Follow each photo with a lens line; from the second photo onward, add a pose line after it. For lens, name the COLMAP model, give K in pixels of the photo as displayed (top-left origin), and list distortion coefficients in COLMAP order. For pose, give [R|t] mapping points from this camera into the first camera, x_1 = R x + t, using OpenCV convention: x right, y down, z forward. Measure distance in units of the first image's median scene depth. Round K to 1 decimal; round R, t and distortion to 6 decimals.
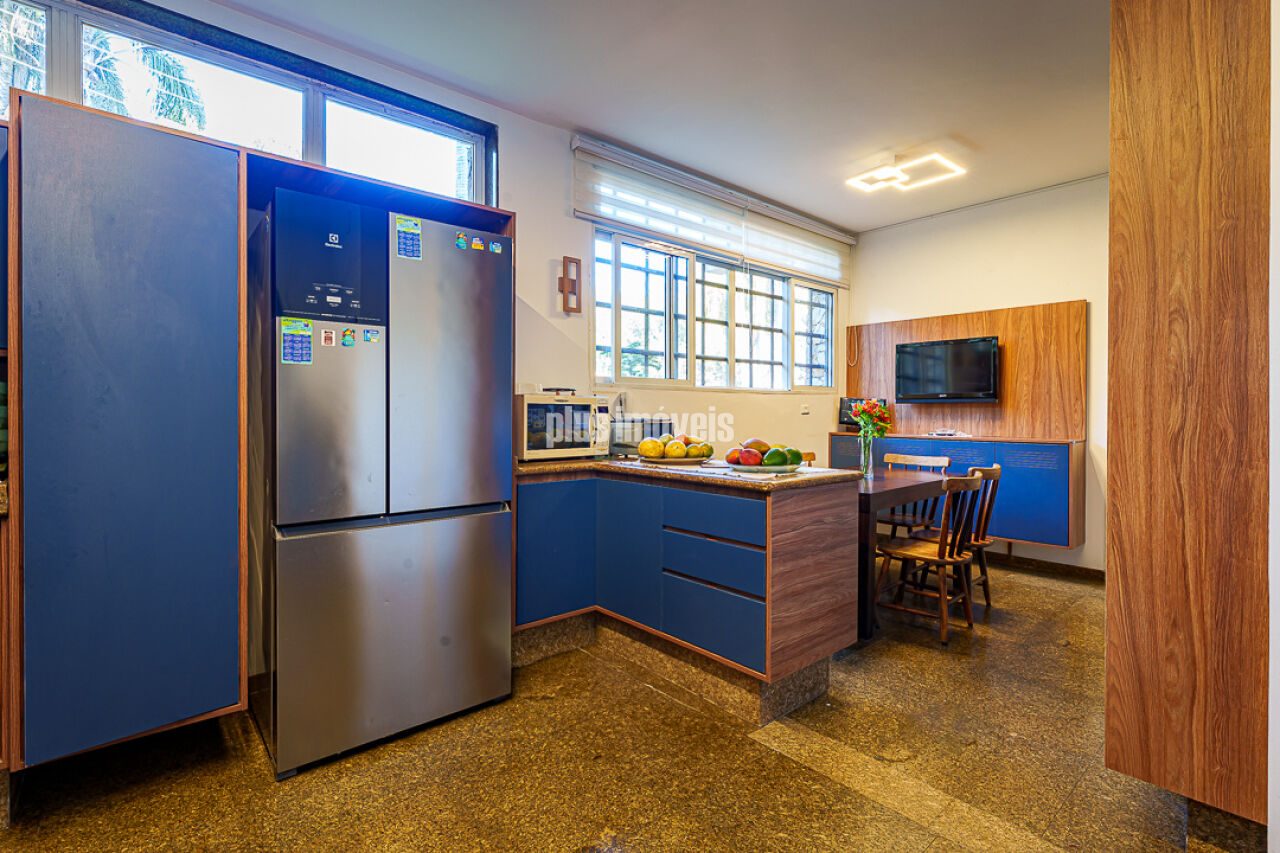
lens RADIAL K [[591.3, 0, 618.8], [0, 591.3, 414.4], [0, 0, 1]] dist [0.000576, -0.000208]
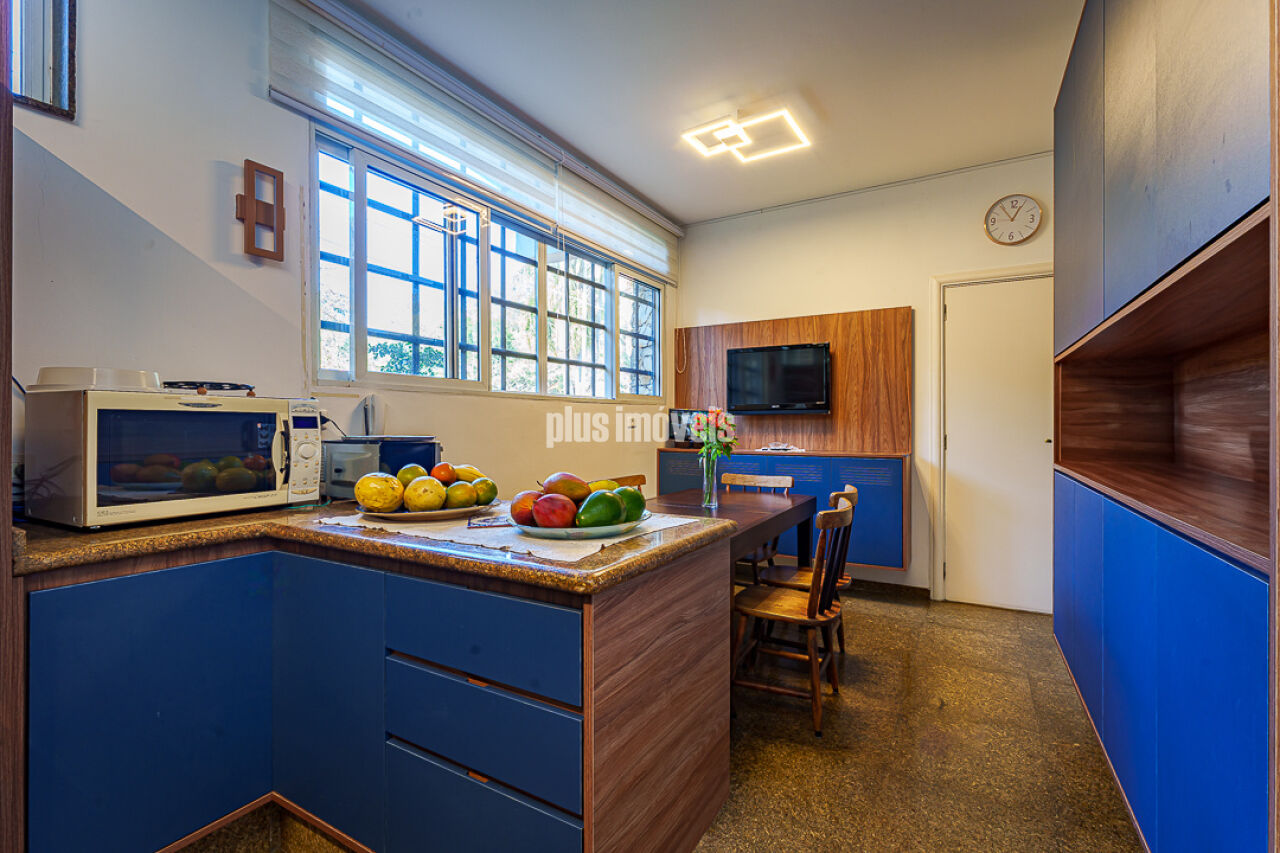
lens RADIAL K [[560.4, 0, 639.3], [0, 560.4, 422.3], [0, 0, 1]] dist [-0.000696, -0.000131]
pose [[0.944219, -0.002734, 0.329306, 0.074371], [0.006207, 0.999936, -0.009496, -0.000811], [-0.329258, 0.011010, 0.944176, 0.287953]]
